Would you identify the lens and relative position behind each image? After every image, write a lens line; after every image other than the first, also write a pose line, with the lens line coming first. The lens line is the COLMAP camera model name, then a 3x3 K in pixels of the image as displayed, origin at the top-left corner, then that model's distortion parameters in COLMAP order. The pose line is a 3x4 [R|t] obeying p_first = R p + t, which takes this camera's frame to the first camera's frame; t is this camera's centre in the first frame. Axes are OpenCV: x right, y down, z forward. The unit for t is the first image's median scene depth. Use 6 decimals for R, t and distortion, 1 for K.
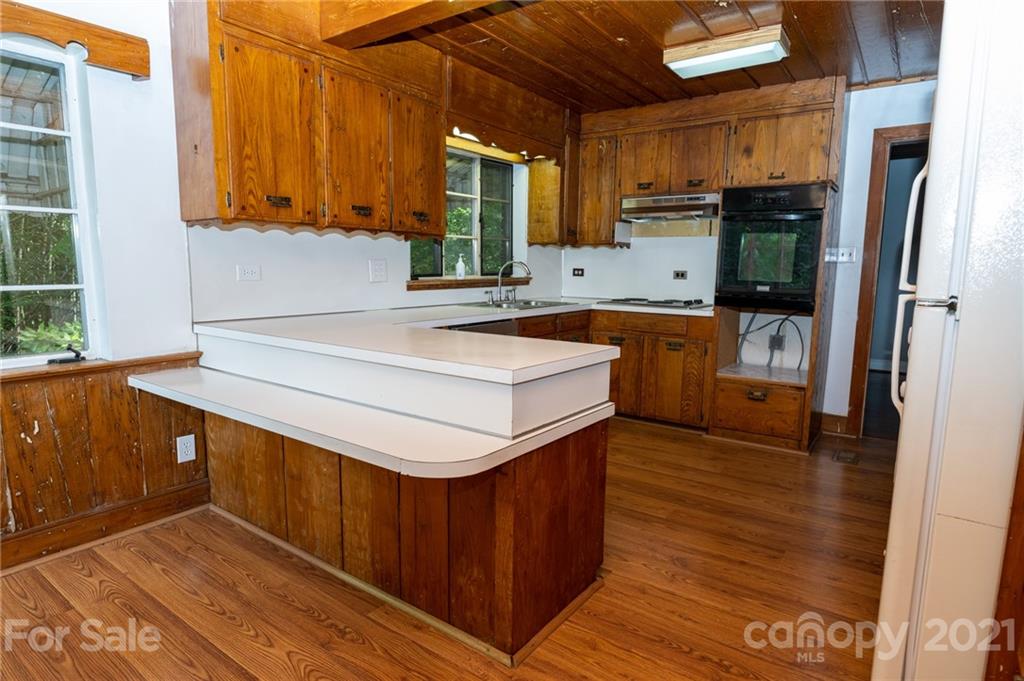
lens RADIAL K [[574.0, 0, 516.7], [0, 574.0, 336.3], [0, 0, 1]] dist [0.001411, 0.000392]
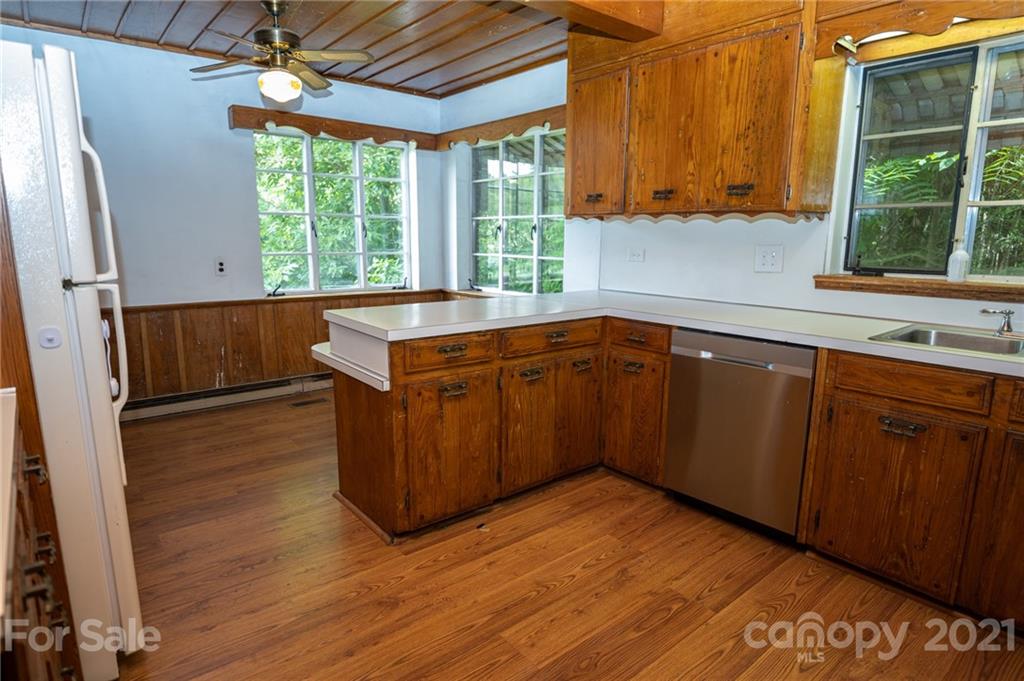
lens RADIAL K [[574.0, 0, 517.8], [0, 574.0, 345.3], [0, 0, 1]] dist [0.001411, 0.000392]
pose [[-0.246330, 0.157280, -0.956339, 0.787398], [-0.144836, 0.969690, 0.196782, -0.127698], [0.958303, 0.186986, -0.216084, 1.039258]]
